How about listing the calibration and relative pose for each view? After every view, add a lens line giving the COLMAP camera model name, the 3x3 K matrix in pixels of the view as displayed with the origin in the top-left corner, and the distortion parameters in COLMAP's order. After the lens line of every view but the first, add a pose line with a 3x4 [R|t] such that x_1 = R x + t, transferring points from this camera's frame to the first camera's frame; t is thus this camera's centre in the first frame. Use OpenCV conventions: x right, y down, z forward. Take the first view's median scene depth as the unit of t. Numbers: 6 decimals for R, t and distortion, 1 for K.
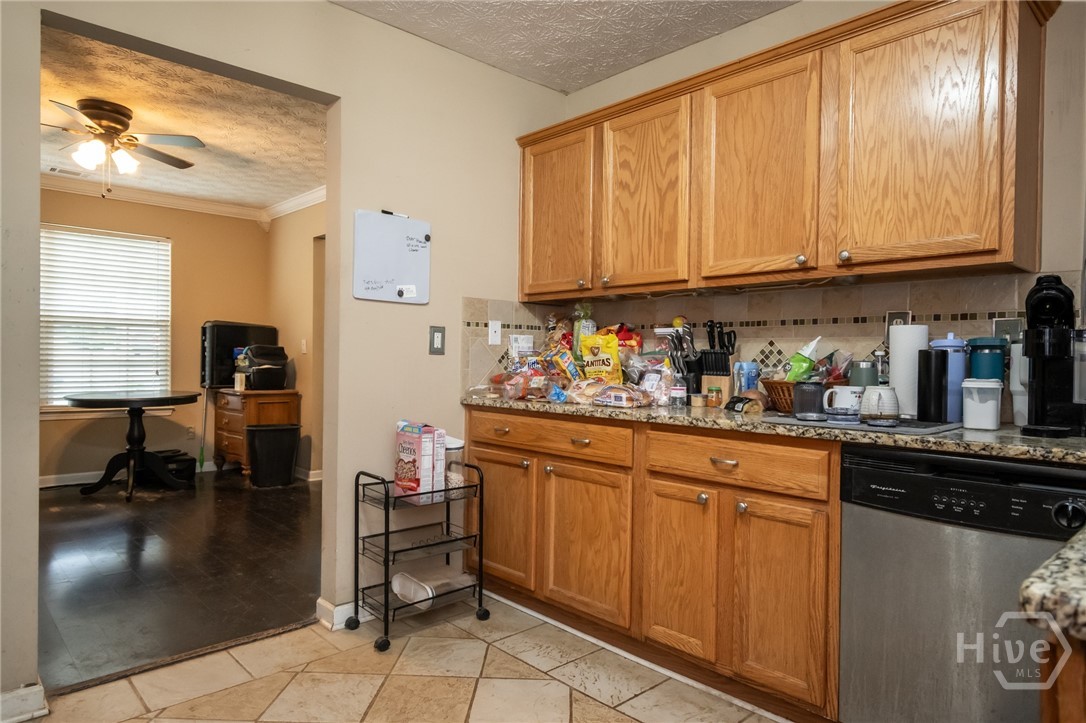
lens RADIAL K [[650.3, 0, 543.1], [0, 650.3, 363.4], [0, 0, 1]] dist [-0.000222, 0.000975]
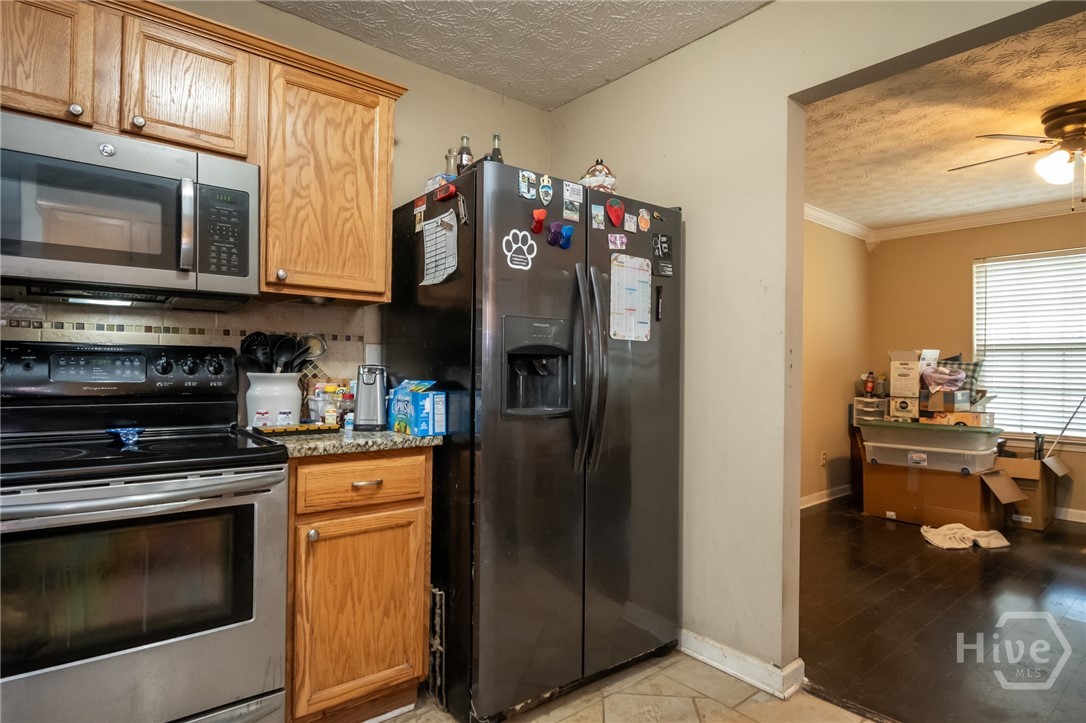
lens RADIAL K [[582.0, 0, 550.6], [0, 582.0, 364.6], [0, 0, 1]] dist [0.002660, -0.005759]
pose [[-0.061621, -0.014284, -0.997997, 0.099817], [-0.018948, 0.999734, -0.013139, -0.014099], [0.997920, 0.018100, -0.061876, 0.217383]]
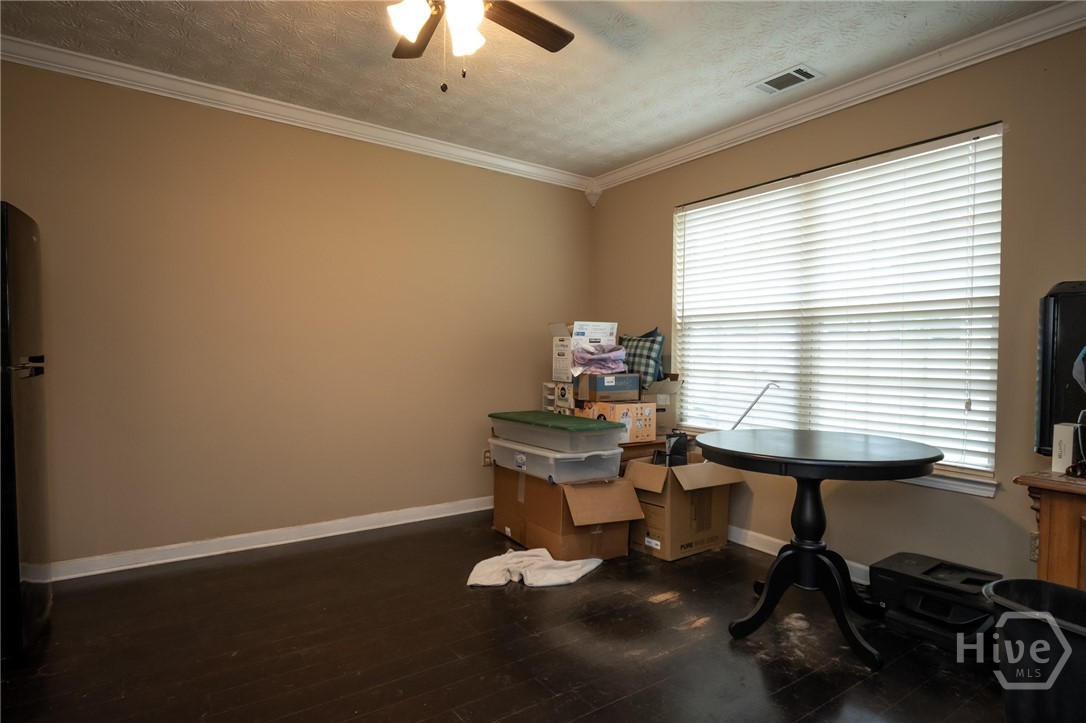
lens RADIAL K [[582.0, 0, 542.9], [0, 582.0, 355.6], [0, 0, 1]] dist [0.002660, -0.005759]
pose [[-0.144945, -0.009939, -0.989390, -0.107889], [-0.021572, 0.999744, -0.006882, -0.013006], [0.989205, 0.020345, -0.145122, 0.741428]]
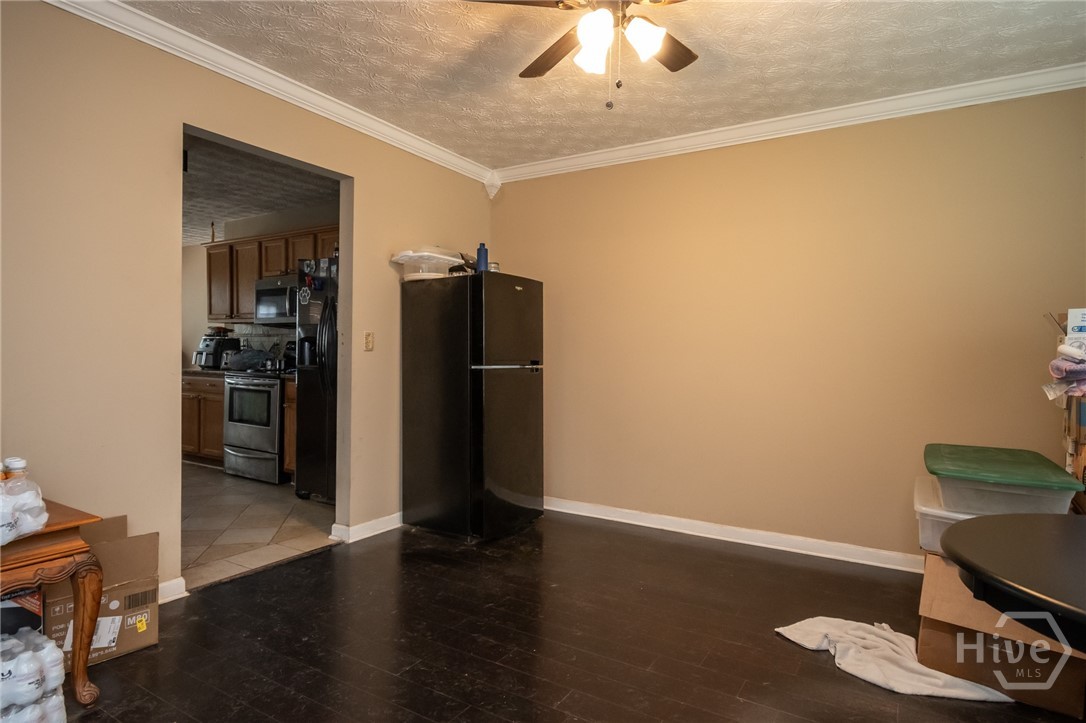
lens RADIAL K [[582.0, 0, 533.1], [0, 582.0, 356.5], [0, 0, 1]] dist [0.002660, -0.005759]
pose [[-0.964096, -0.027956, -0.264079, -0.297314], [-0.029949, 0.999545, 0.003526, -0.014562], [0.263860, 0.011308, -0.964495, 0.959852]]
